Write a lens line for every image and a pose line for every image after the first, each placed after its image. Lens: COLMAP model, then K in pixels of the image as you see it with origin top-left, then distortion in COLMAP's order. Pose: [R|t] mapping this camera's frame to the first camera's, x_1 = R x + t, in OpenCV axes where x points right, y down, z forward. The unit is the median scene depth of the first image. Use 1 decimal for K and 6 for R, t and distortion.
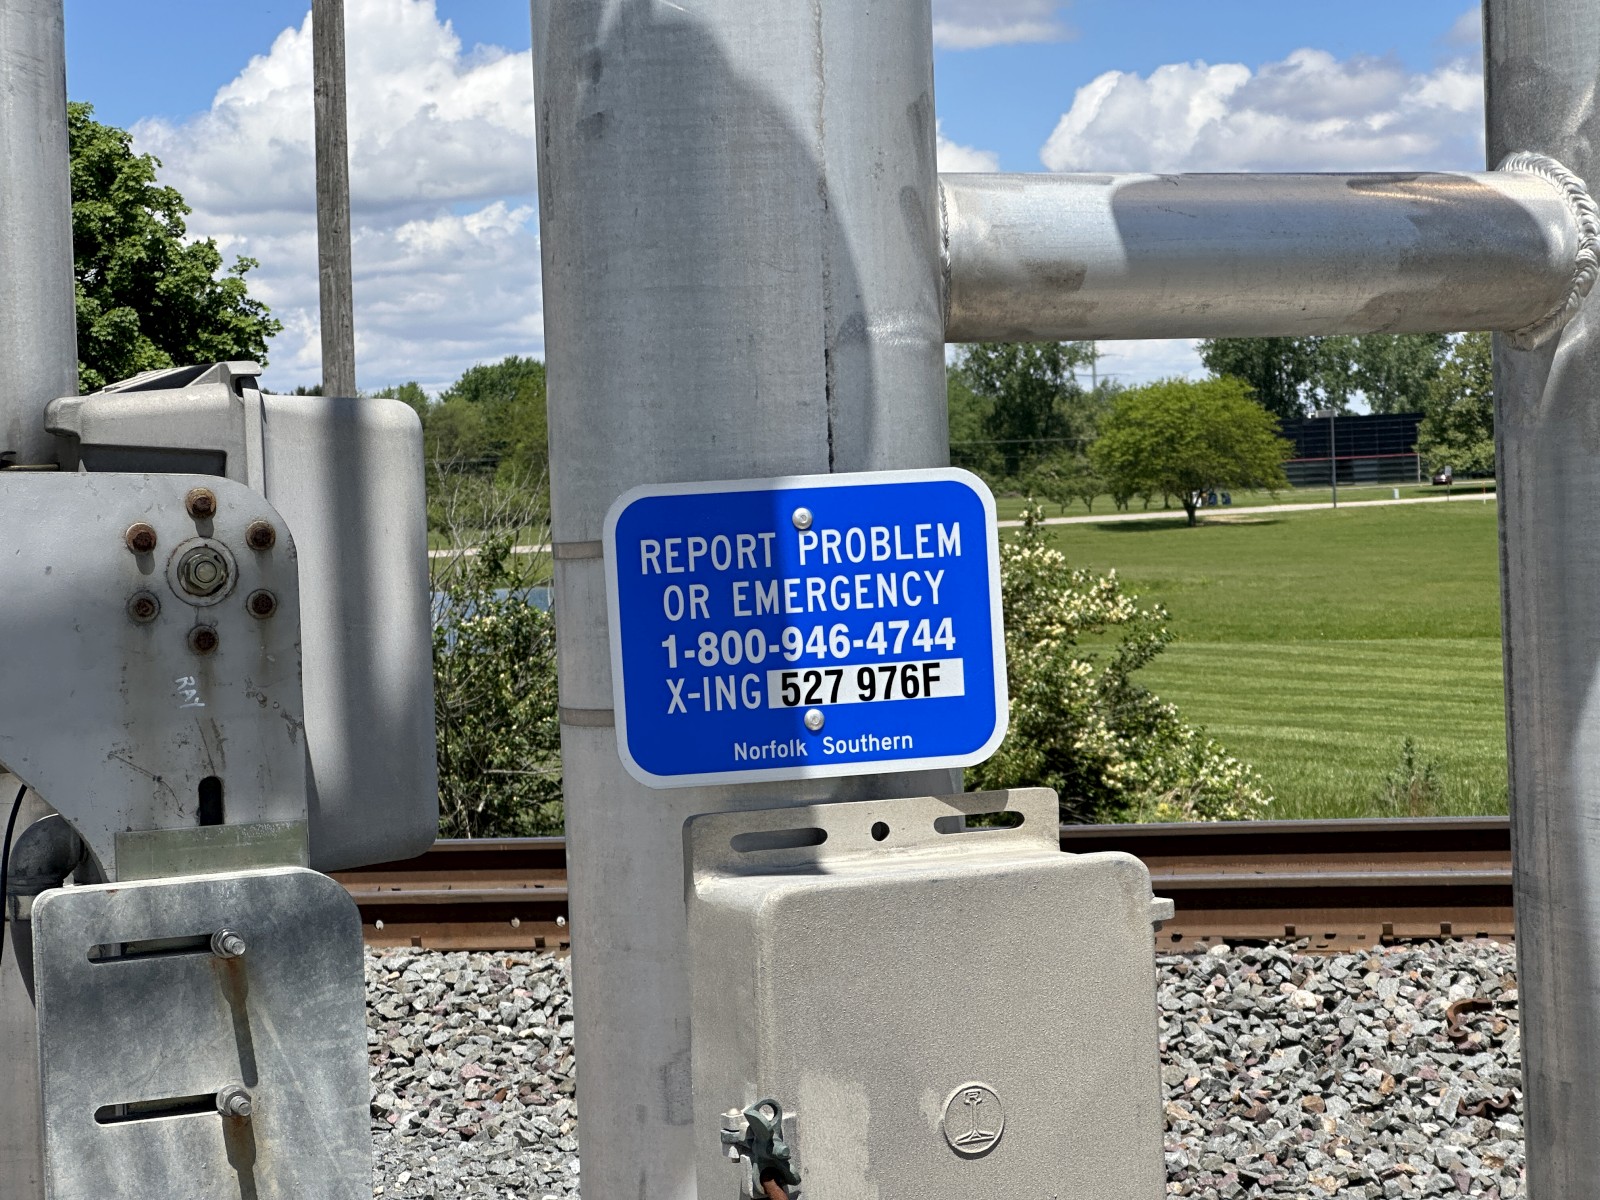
lens RADIAL K [[3610.5, 0, 803.0], [0, 3610.5, 606.8], [0, 0, 1]] dist [0.141127, 0.000000]
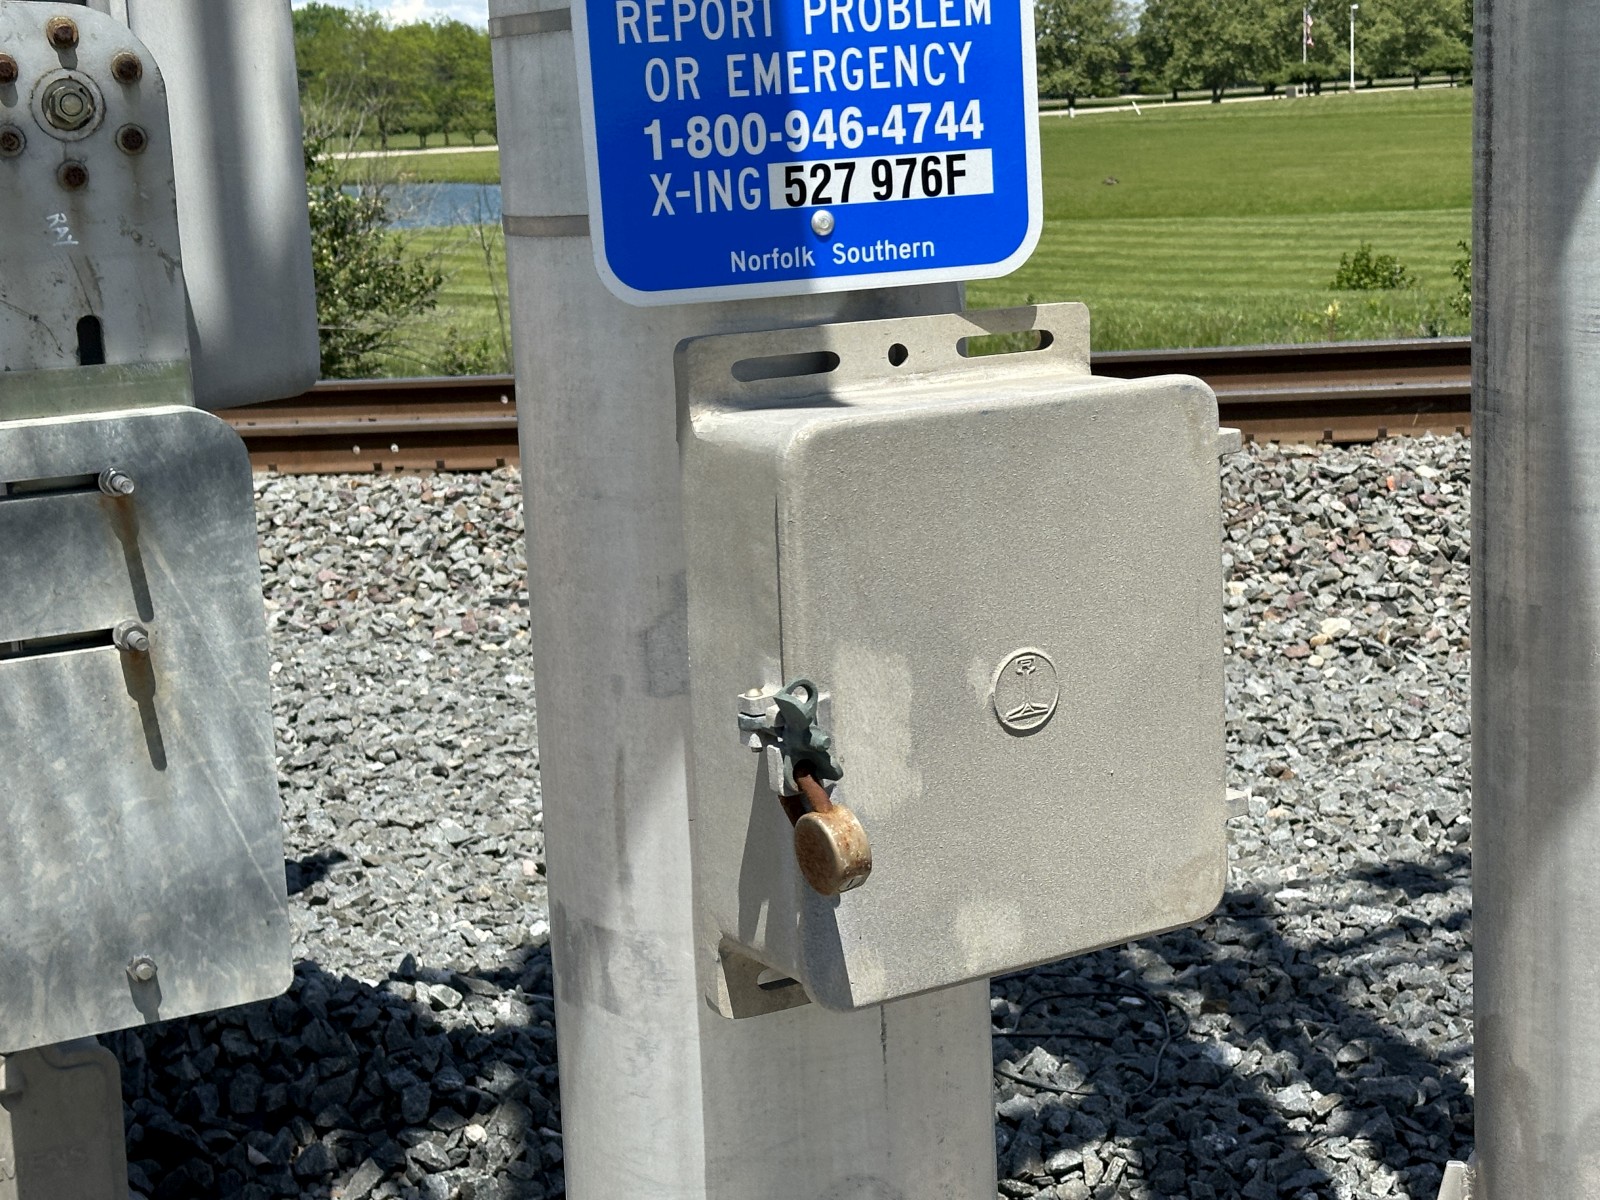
lens RADIAL K [[2712.3, 0, 803.4], [0, 2712.3, 600.7], [0, 0, 1]] dist [0.140868, 0.000000]
pose [[0.995628, -0.022344, 0.090697, -0.038566], [0.008928, 0.989286, 0.145715, 0.016409], [-0.092981, -0.144268, 0.985161, 0.230960]]
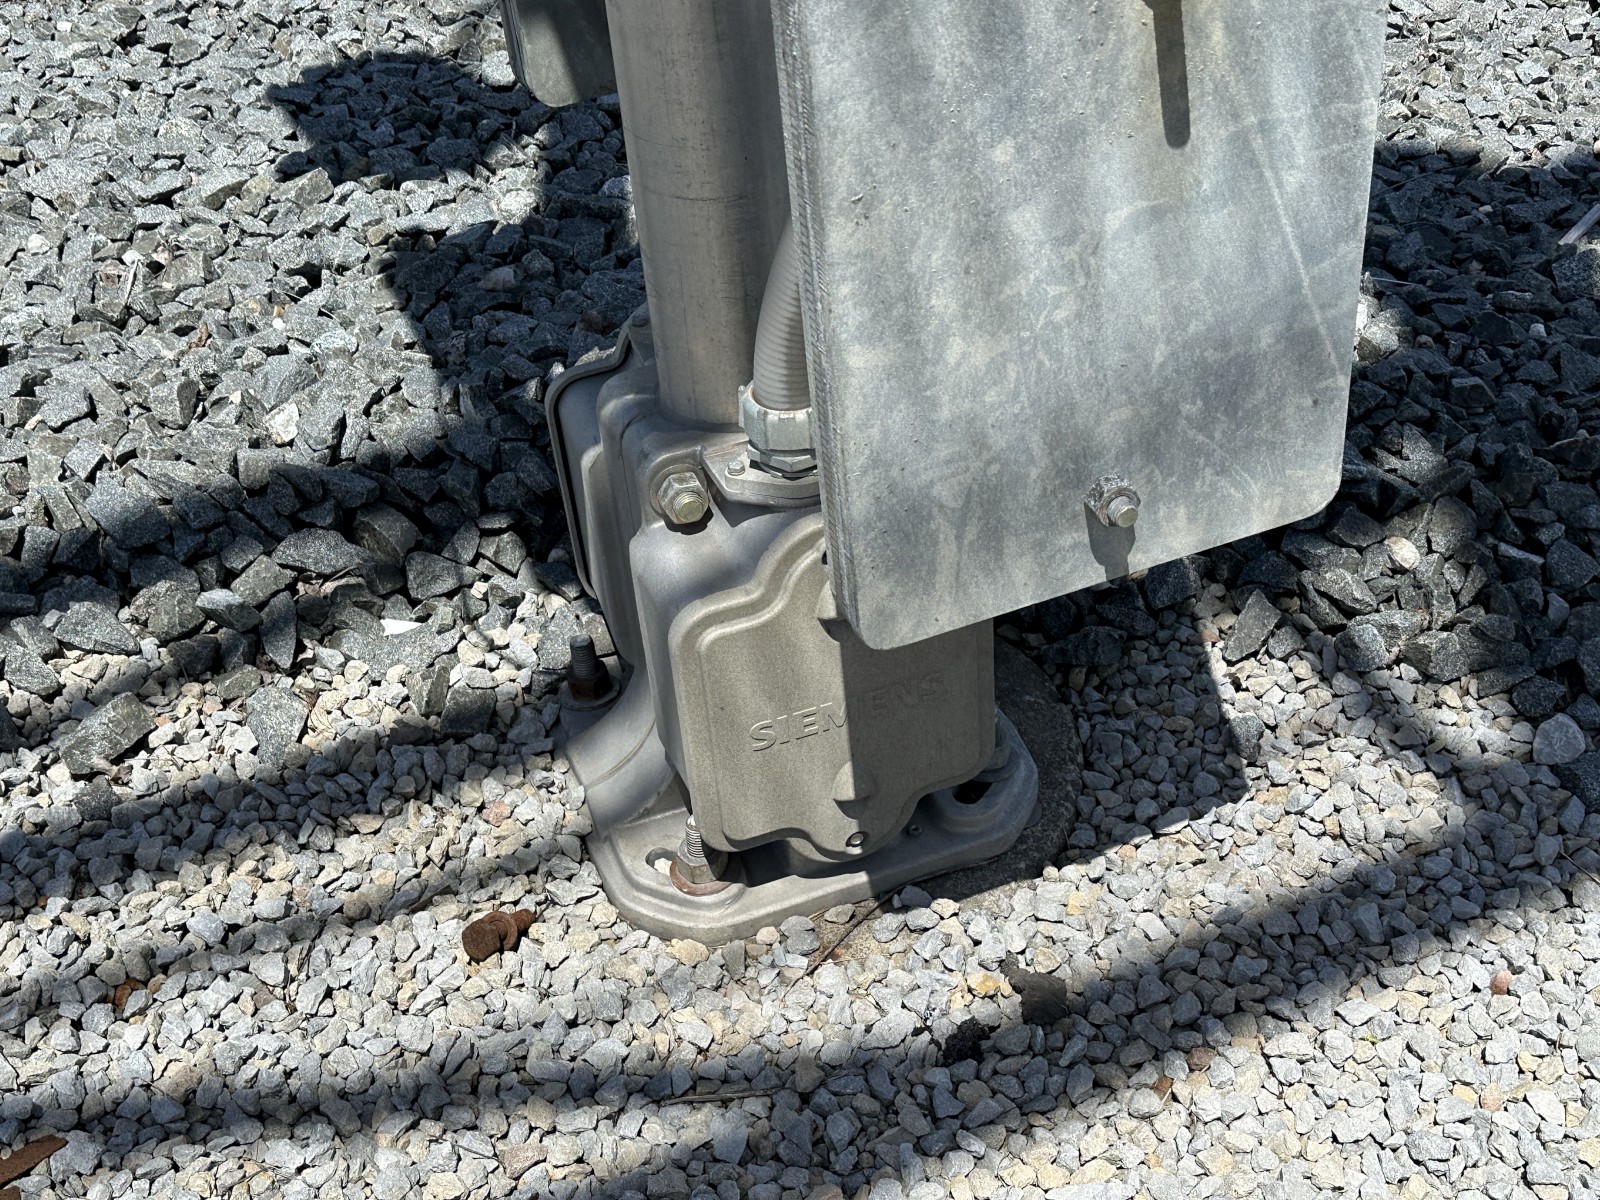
lens RADIAL K [[1974.7, 0, 804.0], [0, 1974.7, 603.9], [0, 0, 1]] dist [0.132951, 0.000000]
pose [[0.999273, -0.025550, -0.028278, -0.758576], [0.037155, 0.818308, 0.573578, 0.228607], [0.008485, -0.574212, 0.818662, 2.507319]]
